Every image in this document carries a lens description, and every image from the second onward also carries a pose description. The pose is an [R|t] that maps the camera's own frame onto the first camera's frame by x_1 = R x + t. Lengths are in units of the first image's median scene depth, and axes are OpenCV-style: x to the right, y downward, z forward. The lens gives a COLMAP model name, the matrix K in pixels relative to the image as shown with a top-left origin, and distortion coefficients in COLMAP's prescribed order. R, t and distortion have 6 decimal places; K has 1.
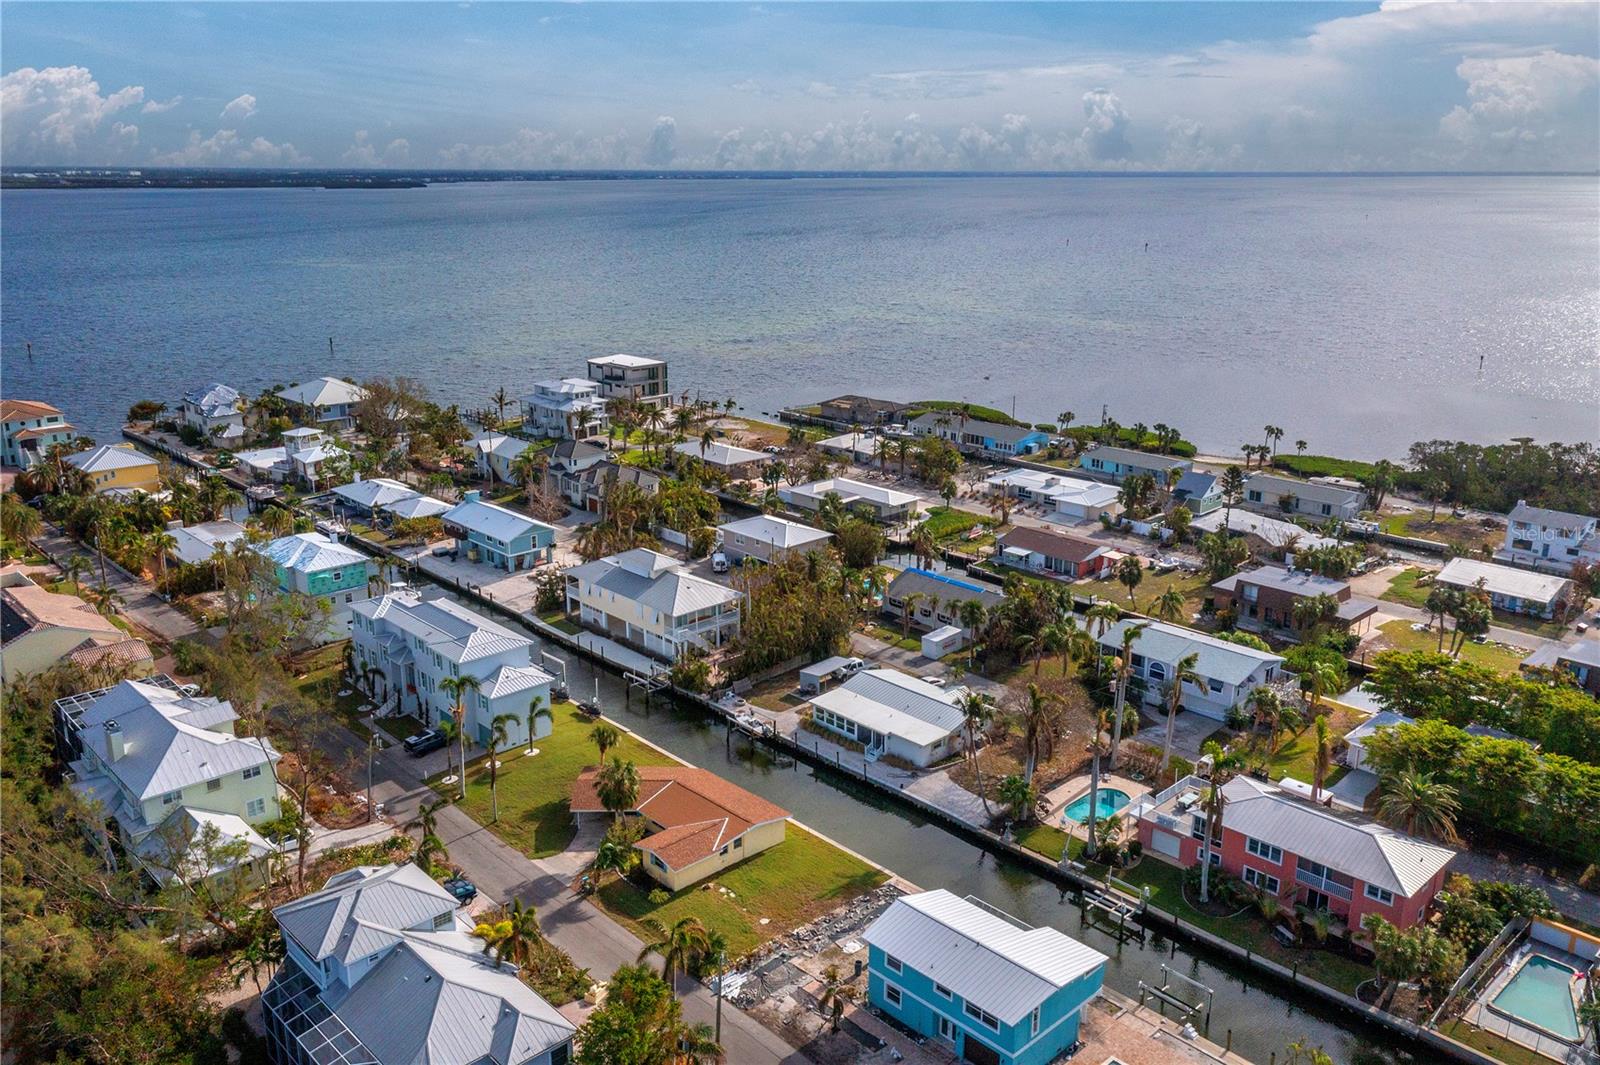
lens RADIAL K [[1307.2, 0, 809.7], [0, 1307.2, 532.7], [0, 0, 1]] dist [-0.003940, 0.014220]
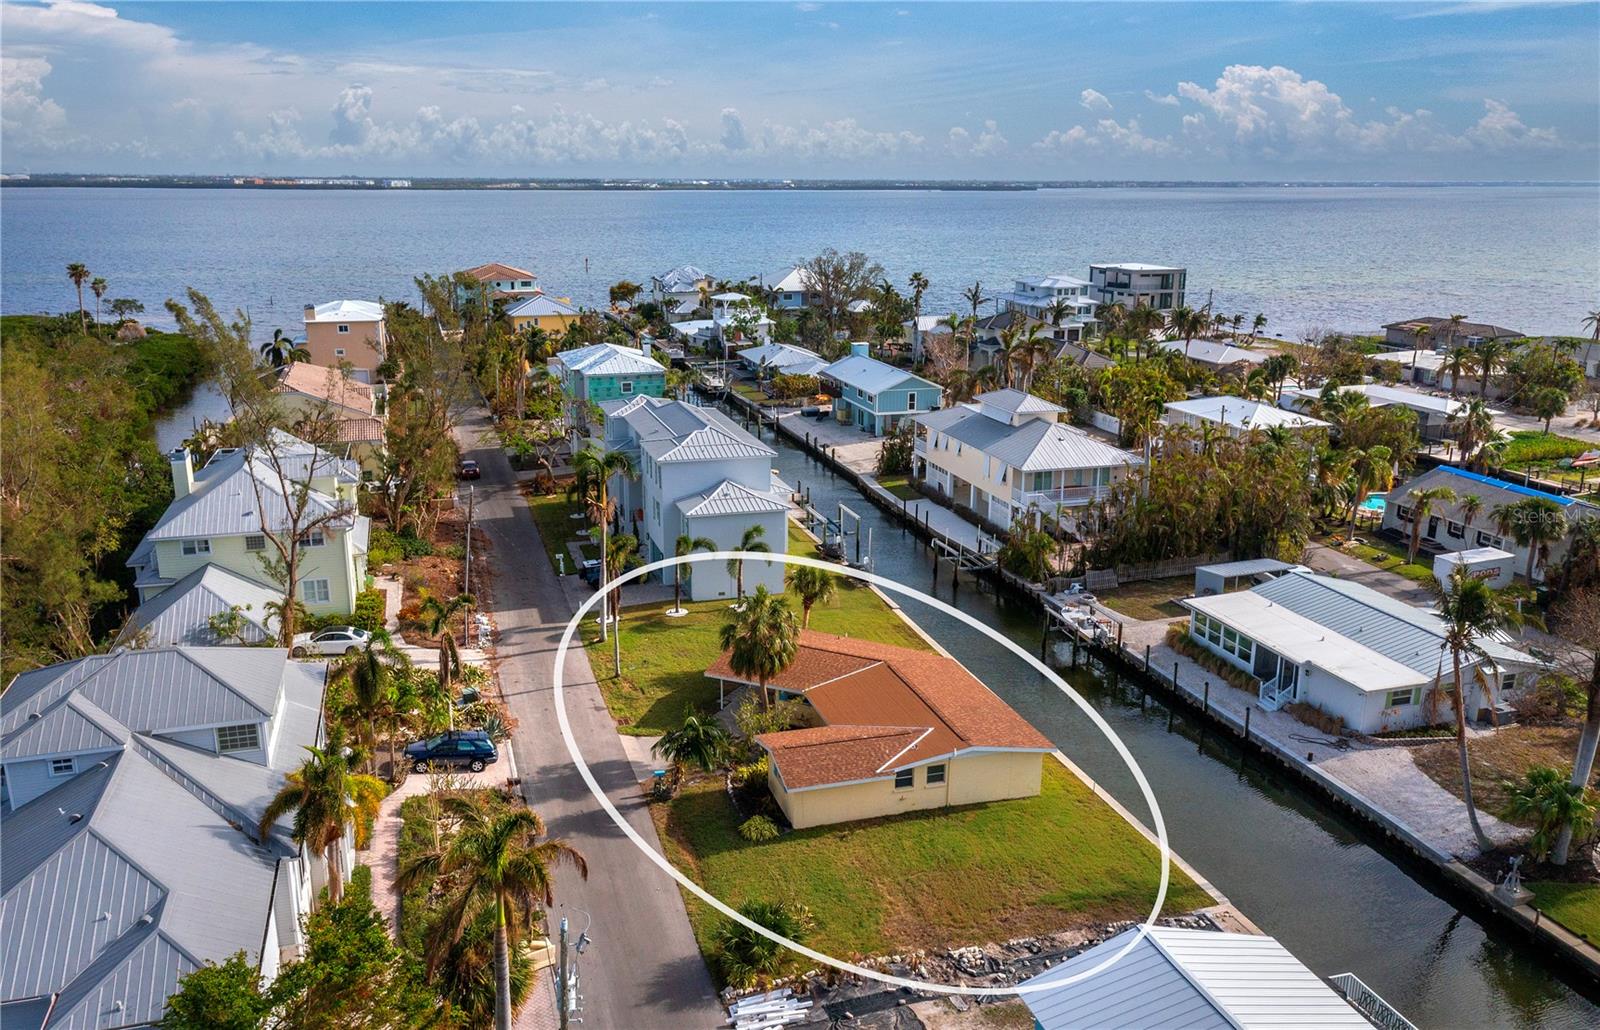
lens RADIAL K [[1308.5, 0, 800.0], [0, 1308.5, 515.0], [0, 0, 1]] dist [-0.011349, 0.051414]
pose [[0.894542, 0.116599, -0.431509, 0.090392], [-0.130114, 0.991497, -0.001819, 0.109848], [0.427628, 0.057773, 0.902107, 0.378656]]
